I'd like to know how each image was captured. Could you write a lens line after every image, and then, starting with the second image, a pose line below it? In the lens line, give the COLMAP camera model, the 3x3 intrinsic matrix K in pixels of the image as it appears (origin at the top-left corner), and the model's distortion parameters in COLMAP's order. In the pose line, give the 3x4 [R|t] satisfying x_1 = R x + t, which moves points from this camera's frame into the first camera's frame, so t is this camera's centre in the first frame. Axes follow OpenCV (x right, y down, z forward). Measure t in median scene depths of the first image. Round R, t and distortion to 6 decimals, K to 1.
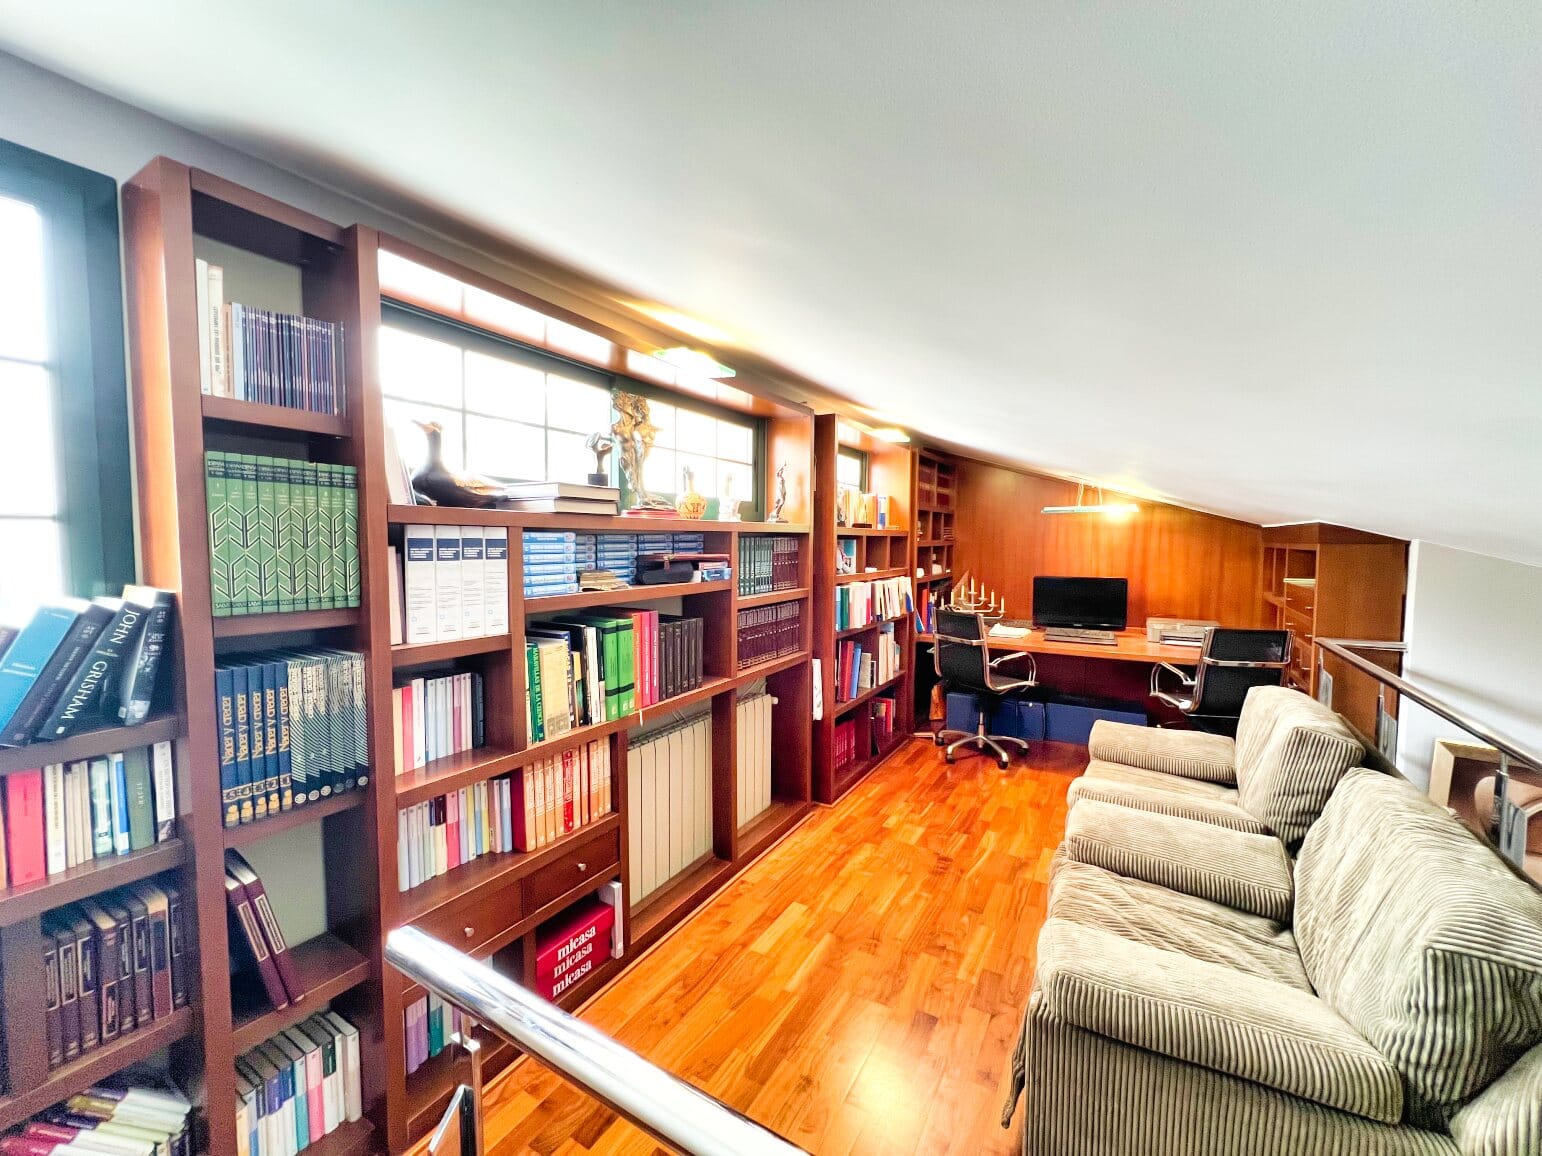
lens RADIAL K [[619.7, 0, 764.8], [0, 619.7, 578.2], [0, 0, 1]] dist [-0.002945, 0.000763]
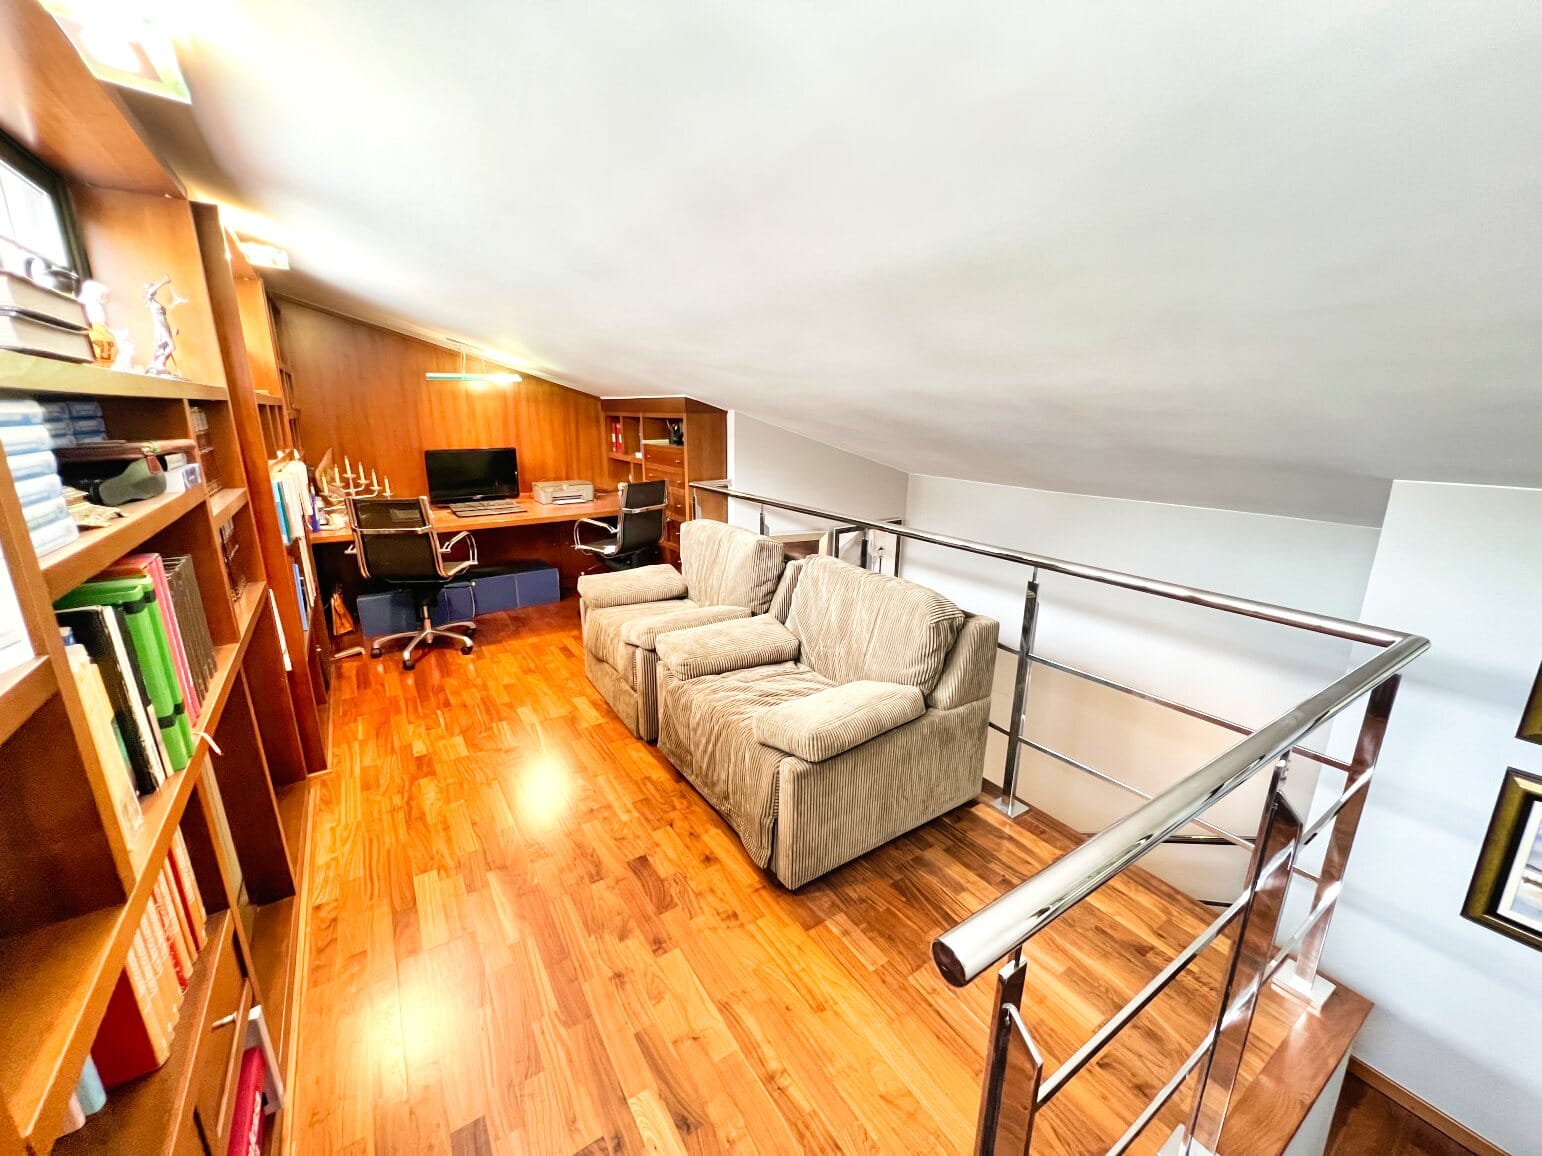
lens RADIAL K [[619.7, 0, 766.2], [0, 619.7, 579.2], [0, 0, 1]] dist [-0.002945, 0.000763]
pose [[0.433022, -0.239717, 0.868923, -0.231410], [0.054182, 0.969168, 0.240371, -0.014083], [-0.899753, -0.057006, 0.432660, 0.167565]]
